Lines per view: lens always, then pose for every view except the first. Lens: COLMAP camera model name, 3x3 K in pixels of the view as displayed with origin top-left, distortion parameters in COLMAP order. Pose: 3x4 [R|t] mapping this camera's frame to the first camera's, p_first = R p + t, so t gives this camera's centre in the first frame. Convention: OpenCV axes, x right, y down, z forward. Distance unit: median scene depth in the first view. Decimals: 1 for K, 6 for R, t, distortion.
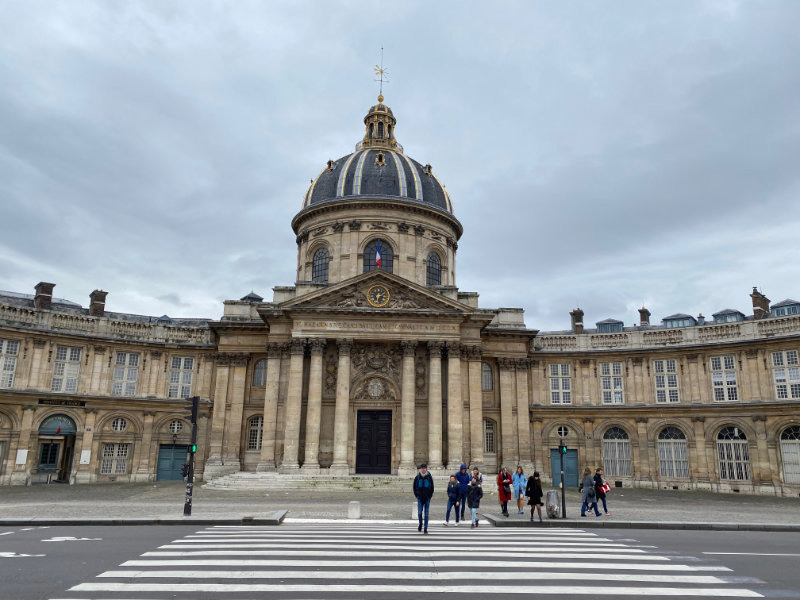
lens RADIAL K [[604.3, 0, 400.5], [0, 604.3, 299.4], [0, 0, 1]] dist [0.041617, -0.004942]
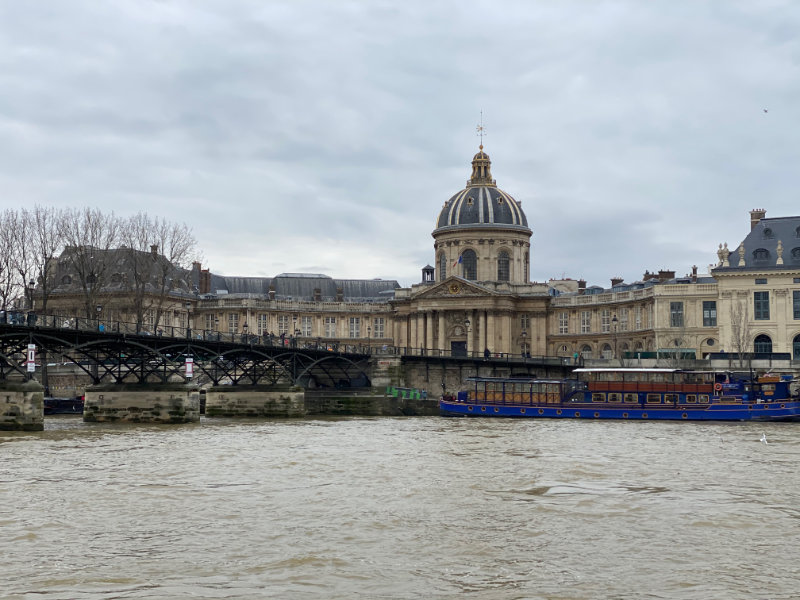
lens RADIAL K [[1212.2, 0, 400.0], [0, 1212.2, 300.0], [0, 0, 1]] dist [0.008964, 0.000000]
pose [[0.902181, -0.044267, -0.429081, 1.428198], [0.115235, 0.983302, 0.140847, -0.519158], [0.415681, -0.176515, 0.892217, -2.544193]]
